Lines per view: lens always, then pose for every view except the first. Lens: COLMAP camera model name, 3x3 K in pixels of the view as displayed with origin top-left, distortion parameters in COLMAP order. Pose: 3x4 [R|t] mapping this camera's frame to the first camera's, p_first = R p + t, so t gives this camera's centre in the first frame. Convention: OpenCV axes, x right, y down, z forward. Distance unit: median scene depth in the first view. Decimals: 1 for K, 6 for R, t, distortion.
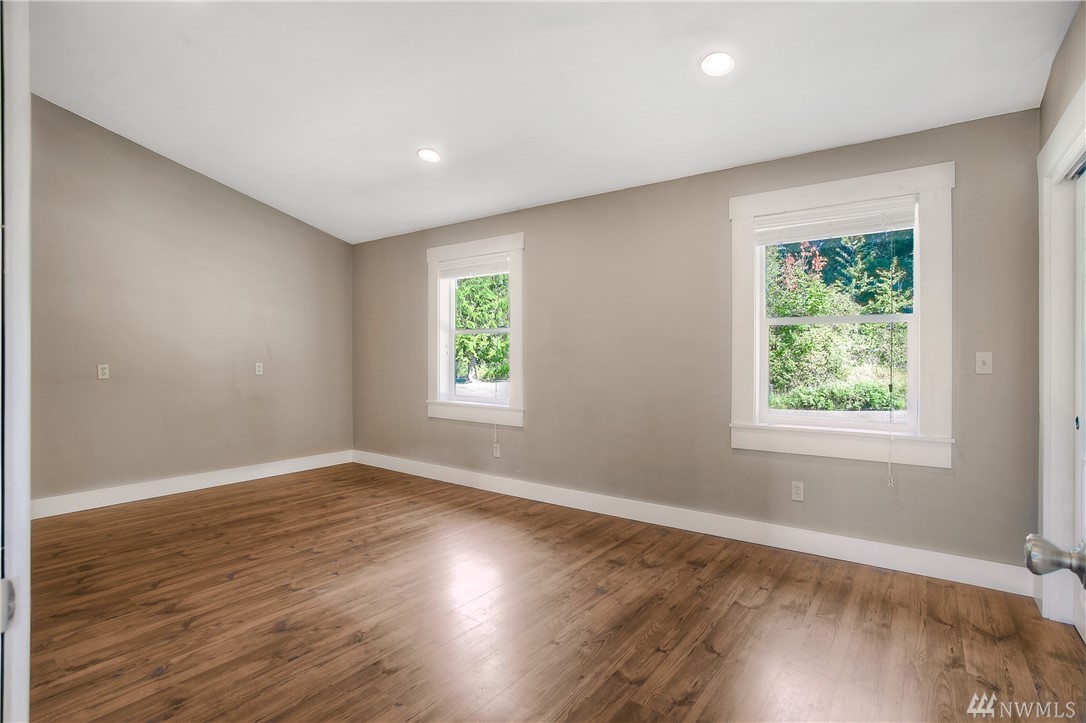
lens RADIAL K [[522.9, 0, 543.3], [0, 522.9, 364.2], [0, 0, 1]] dist [-0.029985, 0.008788]
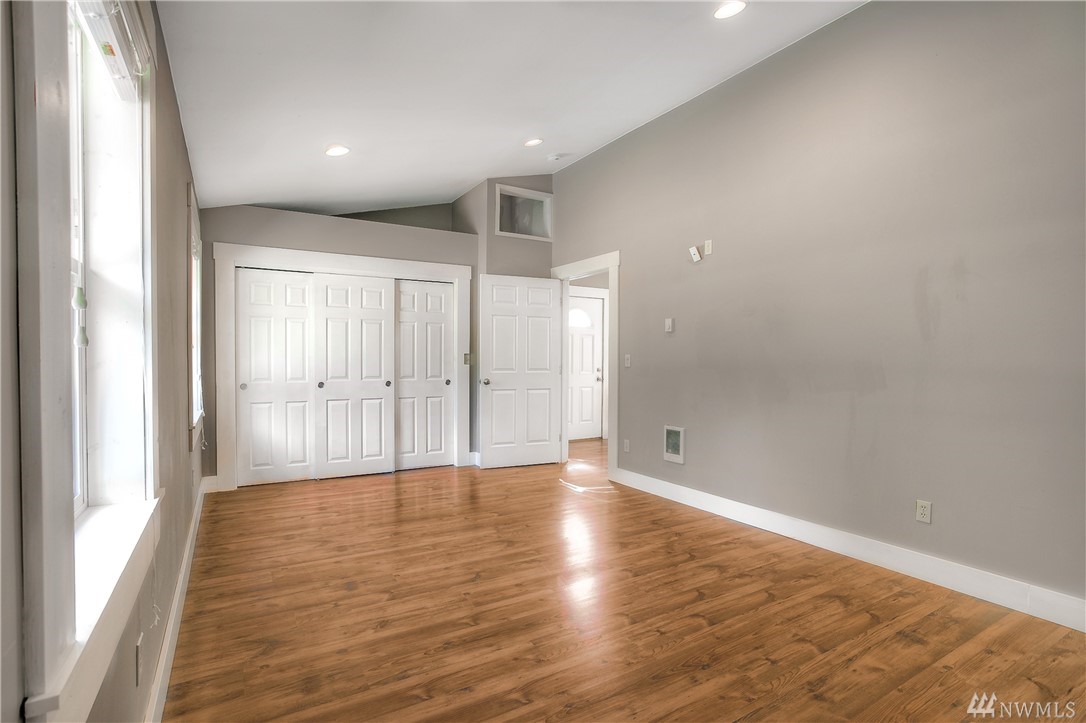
lens RADIAL K [[522.9, 0, 545.0], [0, 522.9, 359.2], [0, 0, 1]] dist [-0.029985, 0.008788]
pose [[-0.921491, -0.008772, 0.388302, -0.698277], [-0.002943, 0.999874, 0.015606, -0.024461], [-0.388390, 0.013238, -0.921400, 1.942922]]
